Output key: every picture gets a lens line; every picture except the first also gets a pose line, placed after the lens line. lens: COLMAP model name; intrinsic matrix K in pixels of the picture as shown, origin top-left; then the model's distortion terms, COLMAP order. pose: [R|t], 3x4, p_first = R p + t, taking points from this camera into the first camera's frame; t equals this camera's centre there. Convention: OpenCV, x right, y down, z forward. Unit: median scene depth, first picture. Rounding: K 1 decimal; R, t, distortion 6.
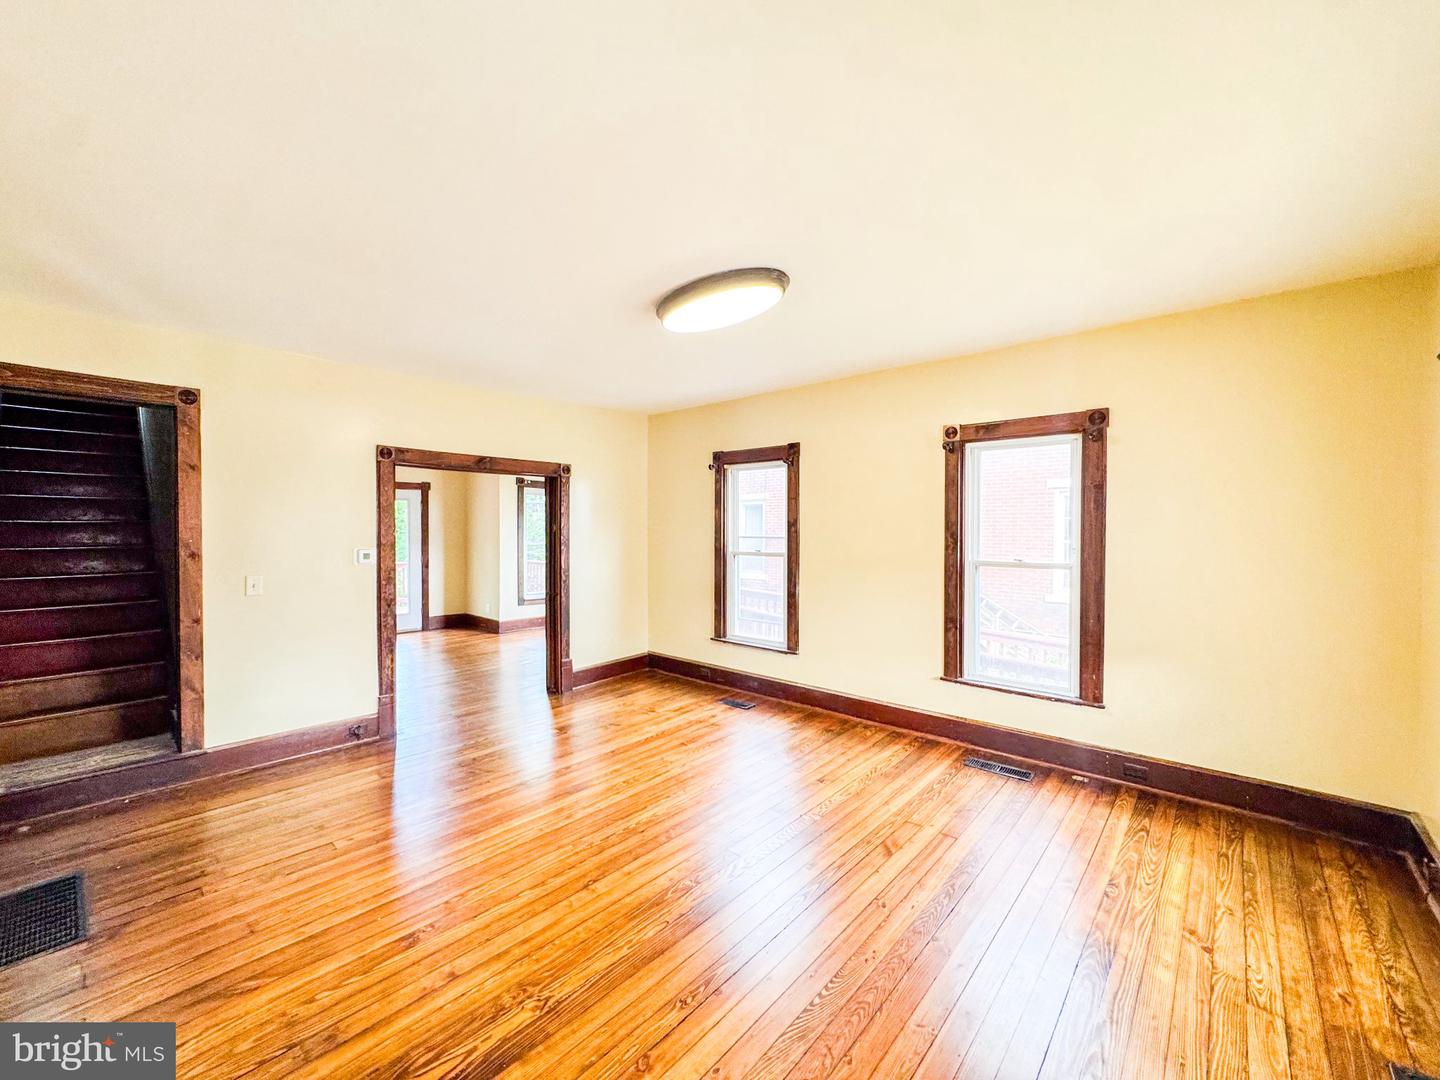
lens RADIAL K [[578.6, 0, 731.4], [0, 578.6, 533.7], [0, 0, 1]] dist [-0.003934, 0.000983]
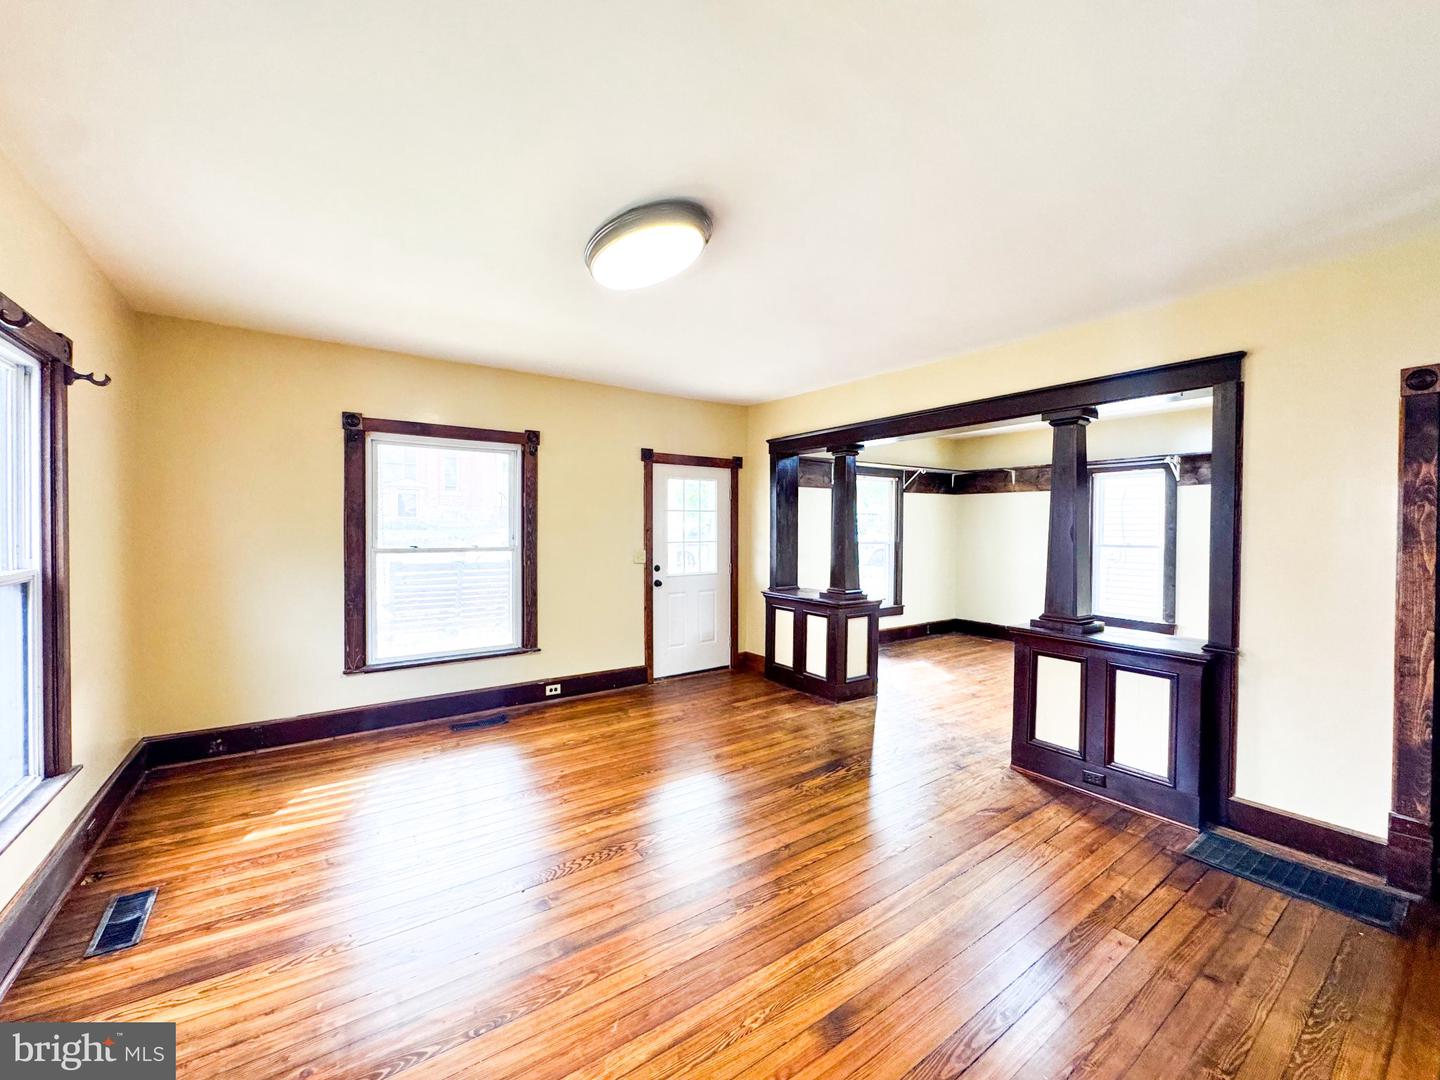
lens RADIAL K [[578.6, 0, 723.2], [0, 578.6, 538.0], [0, 0, 1]] dist [-0.003934, 0.000983]
pose [[-0.971558, -0.012237, 0.236486, -0.383272], [-0.005463, 0.999556, 0.029279, -0.002047], [-0.236739, 0.027154, -0.971194, 2.061152]]
